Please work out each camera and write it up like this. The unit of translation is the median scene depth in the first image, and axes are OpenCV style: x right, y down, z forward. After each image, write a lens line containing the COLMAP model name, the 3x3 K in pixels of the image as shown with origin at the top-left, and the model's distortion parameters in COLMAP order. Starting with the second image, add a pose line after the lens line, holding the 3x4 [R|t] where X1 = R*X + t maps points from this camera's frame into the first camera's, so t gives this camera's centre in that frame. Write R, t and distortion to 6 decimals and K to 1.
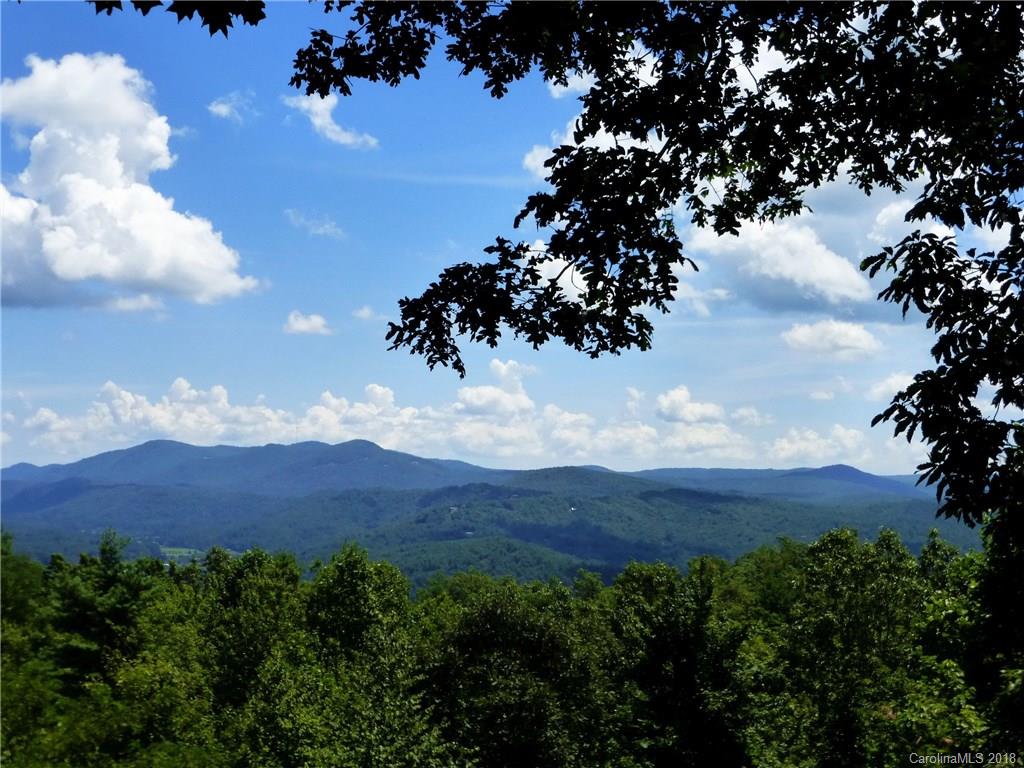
lens RADIAL K [[1539.9, 0, 510.0], [0, 1539.9, 385.3], [0, 0, 1]] dist [-0.139288, 0.000000]
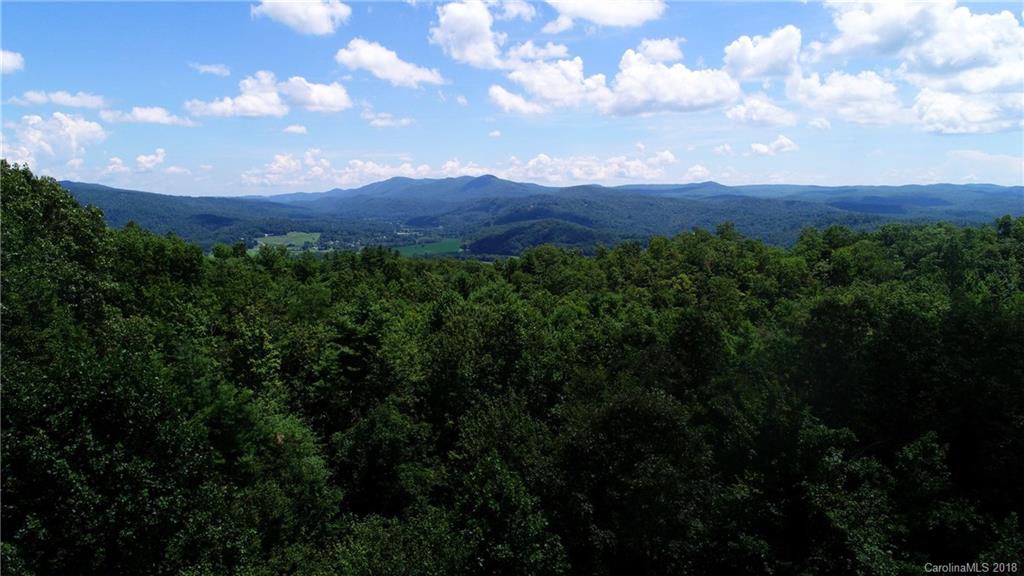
lens RADIAL K [[674.1, 0, 516.5], [0, 674.1, 290.0], [0, 0, 1]] dist [0.015408, -0.013659]
pose [[0.998265, -0.014307, -0.057113, -0.049748], [0.025986, 0.977501, 0.209325, -0.052561], [0.052833, -0.210446, 0.976177, 0.276195]]
